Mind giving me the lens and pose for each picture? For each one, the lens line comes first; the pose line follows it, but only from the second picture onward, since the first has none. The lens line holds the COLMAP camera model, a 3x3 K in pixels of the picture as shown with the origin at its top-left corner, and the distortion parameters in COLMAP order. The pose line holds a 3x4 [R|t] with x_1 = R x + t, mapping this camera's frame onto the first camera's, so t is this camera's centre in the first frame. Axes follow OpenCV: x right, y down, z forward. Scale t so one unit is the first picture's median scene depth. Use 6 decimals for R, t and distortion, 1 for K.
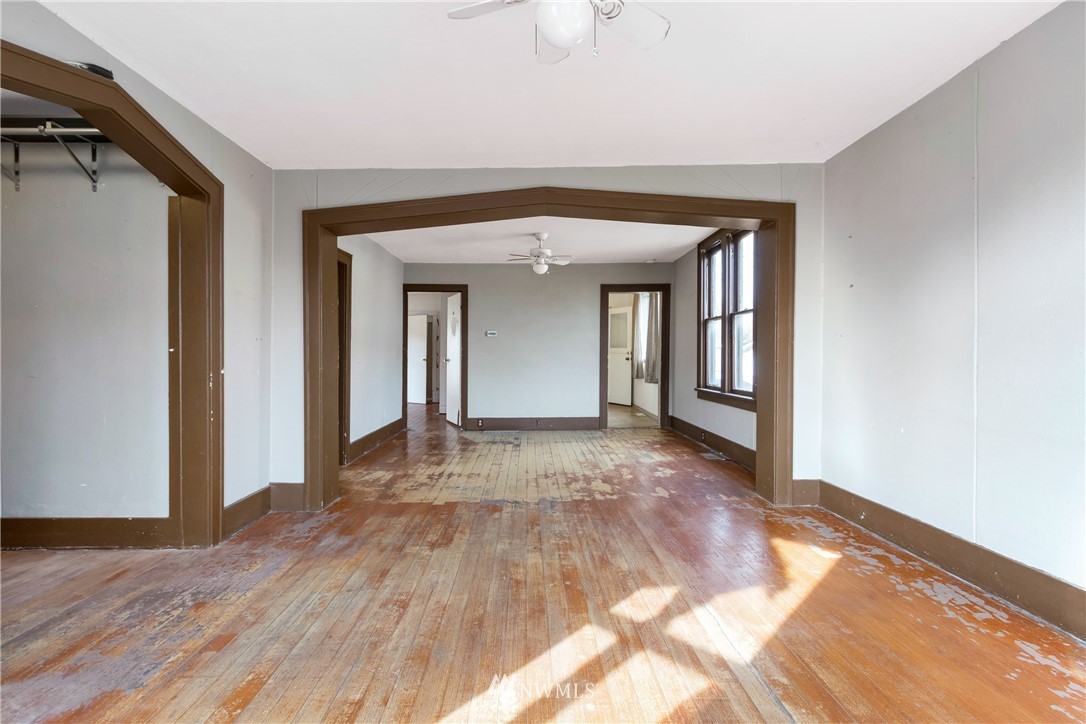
lens RADIAL K [[502.7, 0, 527.0], [0, 502.7, 355.8], [0, 0, 1]] dist [0.007139, -0.002434]
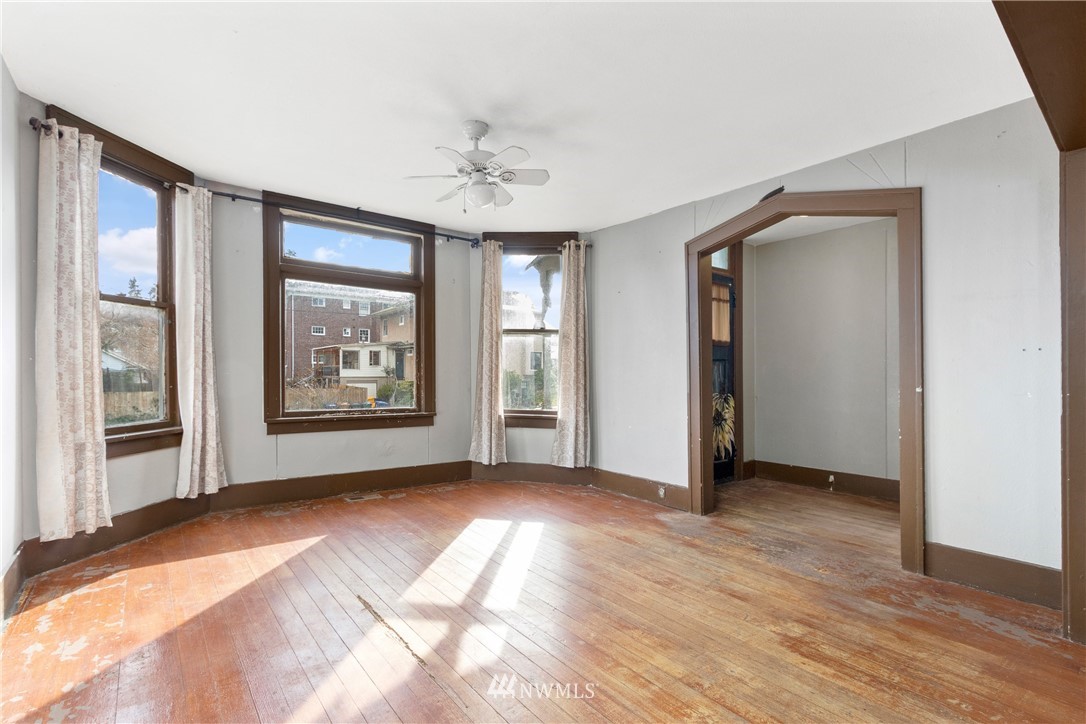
lens RADIAL K [[502.7, 0, 532.3], [0, 502.7, 381.6], [0, 0, 1]] dist [0.007139, -0.002434]
pose [[-0.795238, 0.009344, -0.606225, 0.490053], [-0.003821, 0.999784, 0.020423, -0.001102], [0.606285, 0.018558, -0.795031, 1.214882]]
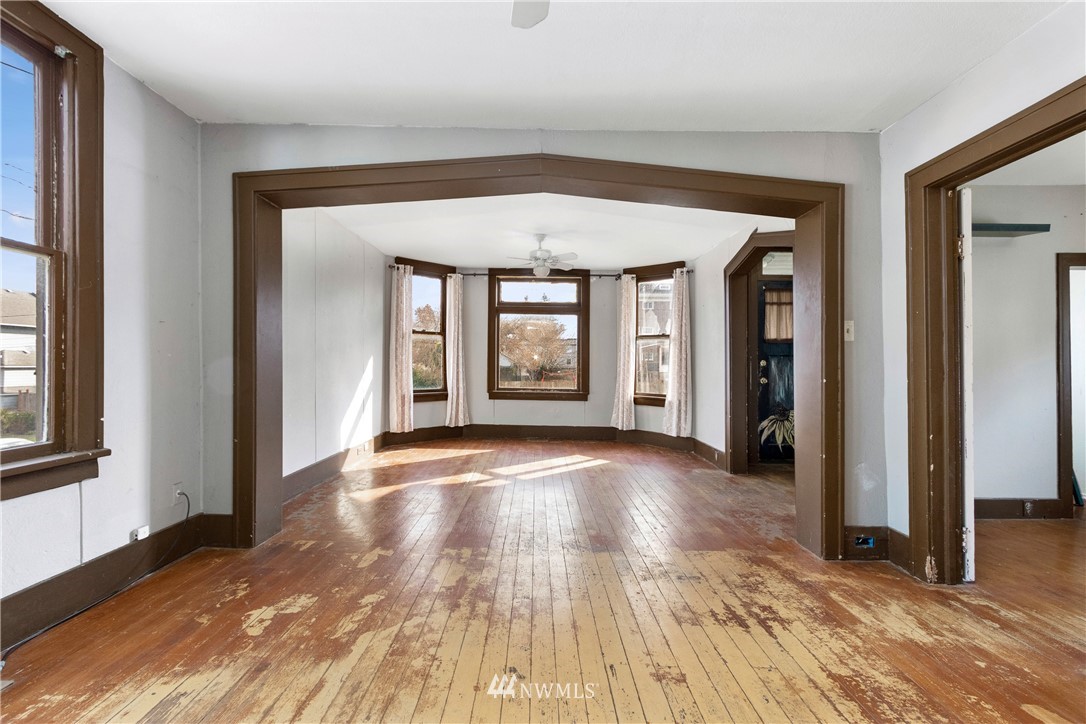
lens RADIAL K [[502.7, 0, 536.1], [0, 502.7, 369.8], [0, 0, 1]] dist [0.007139, -0.002434]
pose [[-0.999979, -0.006435, 0.000651, 0.050884], [-0.006430, 0.999956, 0.006896, 0.006165], [-0.000696, 0.006891, -0.999976, 2.103515]]
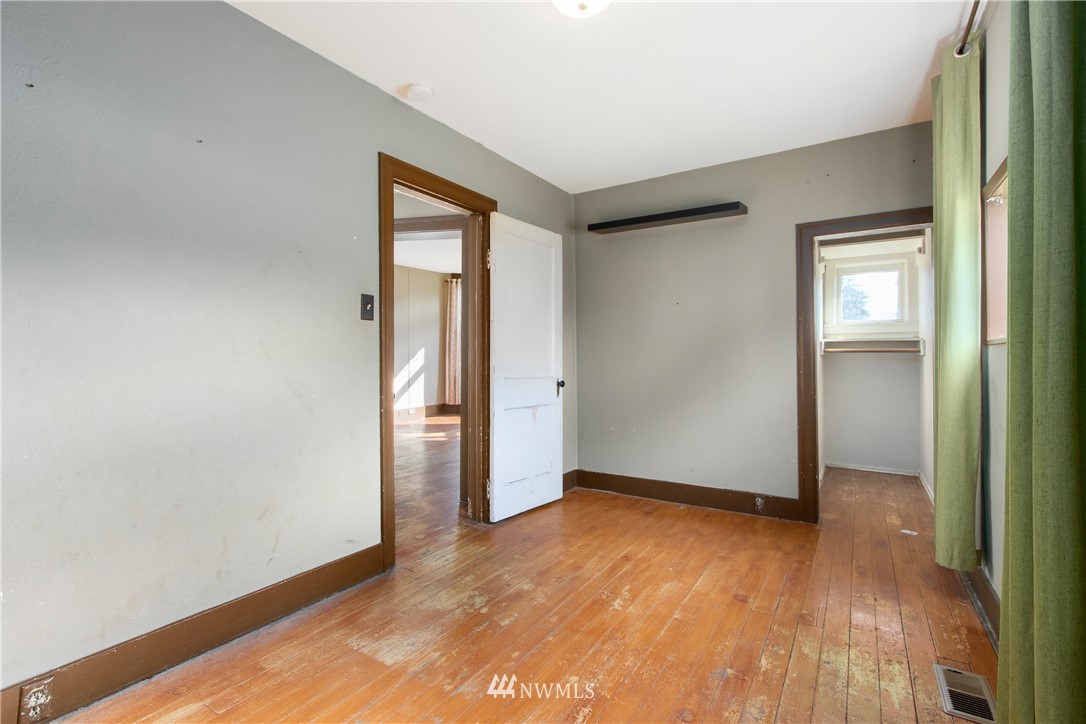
lens RADIAL K [[502.7, 0, 555.4], [0, 502.7, 358.4], [0, 0, 1]] dist [0.007139, -0.002434]
pose [[-0.854139, -0.002241, 0.520040, -1.254761], [0.002990, 0.999953, 0.009220, 0.003293], [-0.520036, 0.009431, -0.854092, 2.103143]]
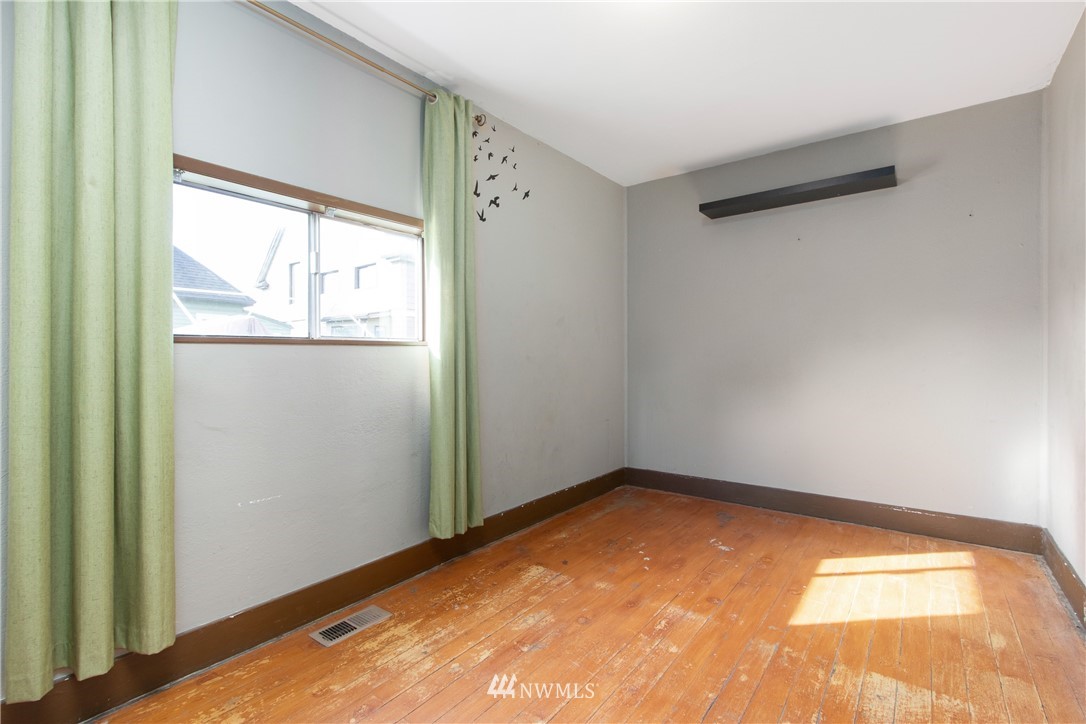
lens RADIAL K [[502.7, 0, 539.7], [0, 502.7, 365.6], [0, 0, 1]] dist [0.007139, -0.002434]
pose [[0.791417, 0.002215, -0.611273, -0.770740], [0.005180, 0.999933, 0.010330, 0.013491], [0.611255, -0.011342, 0.791353, 1.107932]]
